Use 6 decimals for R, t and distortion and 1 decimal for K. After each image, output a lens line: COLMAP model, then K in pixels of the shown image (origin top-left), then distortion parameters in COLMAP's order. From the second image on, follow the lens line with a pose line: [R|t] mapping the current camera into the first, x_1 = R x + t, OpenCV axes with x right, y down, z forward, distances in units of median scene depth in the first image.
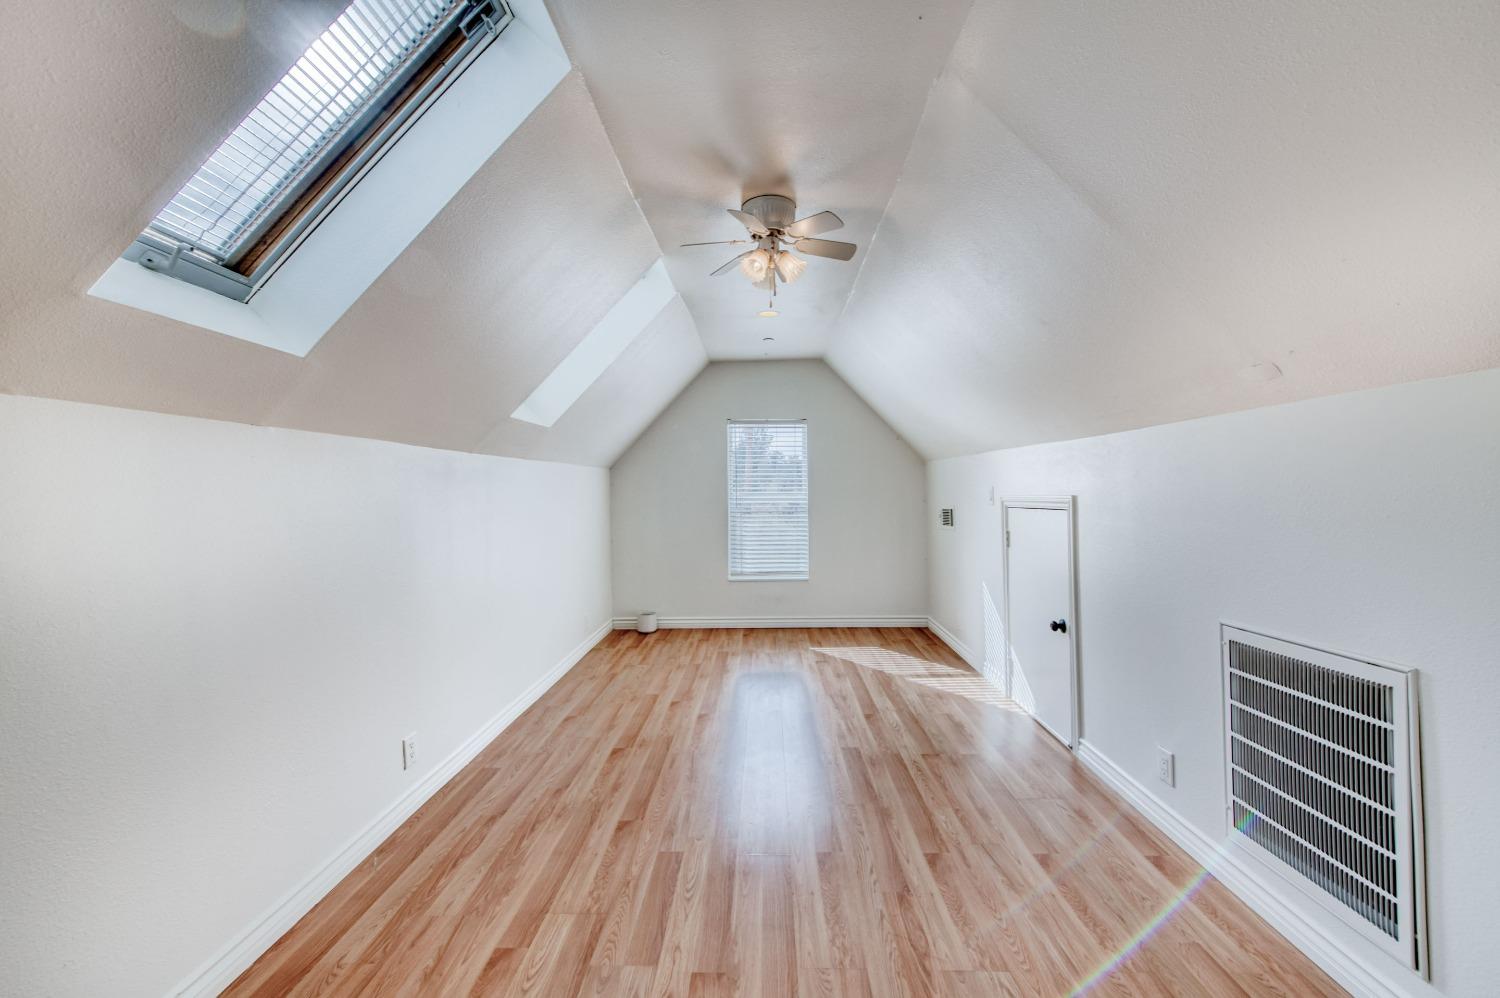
lens RADIAL K [[586.1, 0, 749.2], [0, 586.1, 493.1], [0, 0, 1]] dist [0.004041, -0.000148]
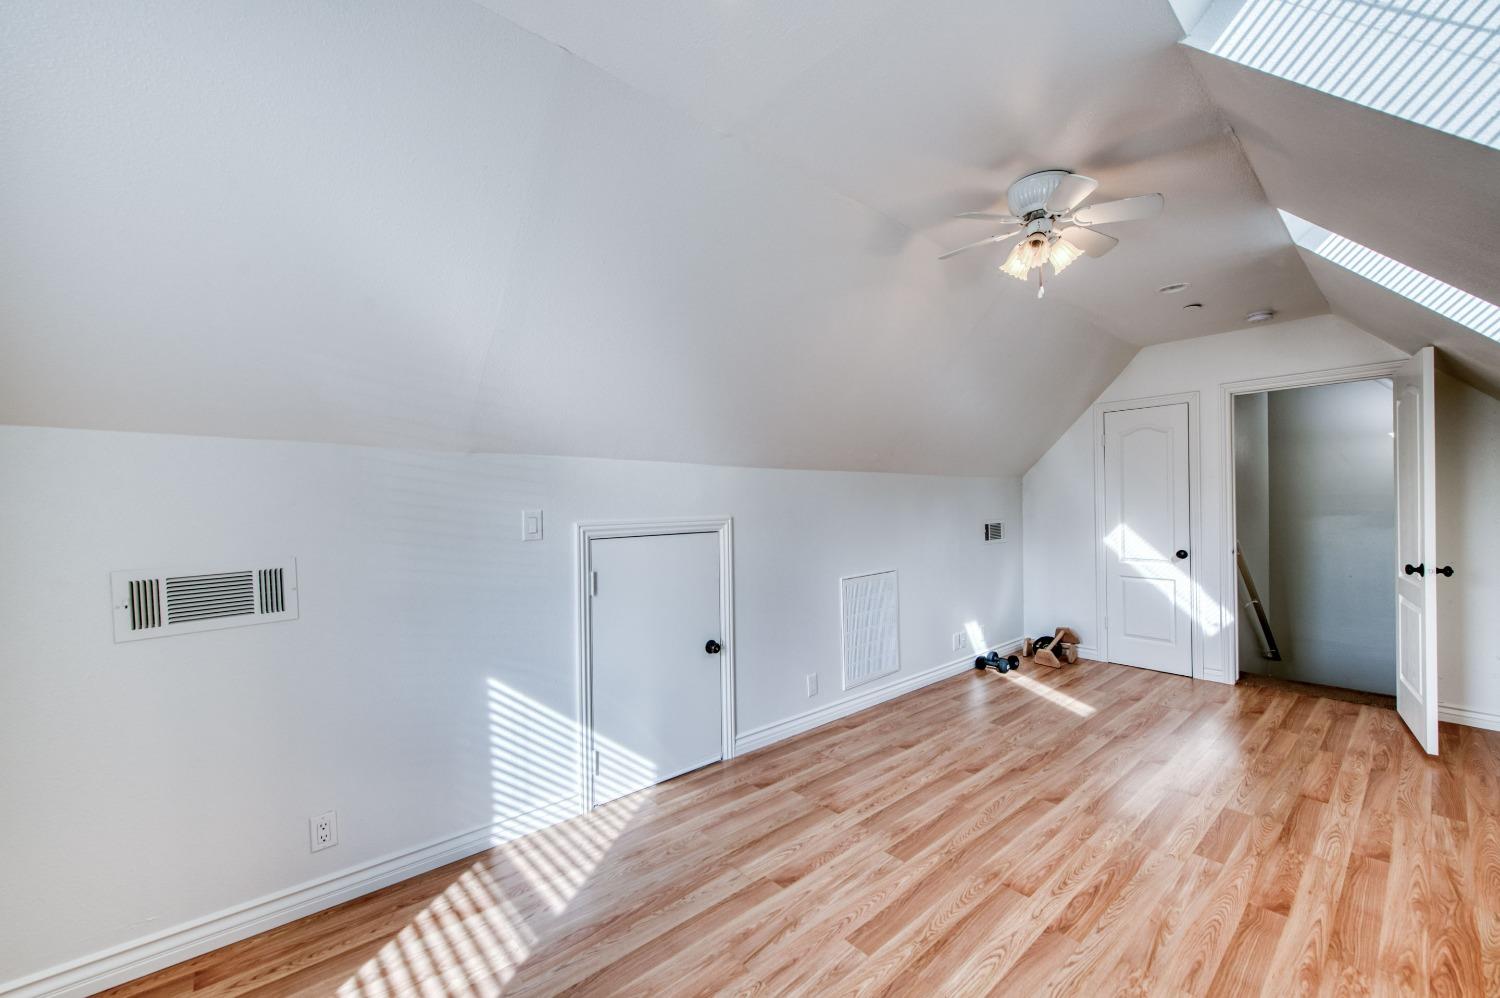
lens RADIAL K [[586.1, 0, 747.8], [0, 586.1, 509.1], [0, 0, 1]] dist [0.004041, -0.000148]
pose [[-0.674237, 0.020250, 0.738237, -0.313066], [0.026309, 0.999648, -0.003392, -0.007338], [-0.738046, 0.017136, -0.674533, 1.968518]]
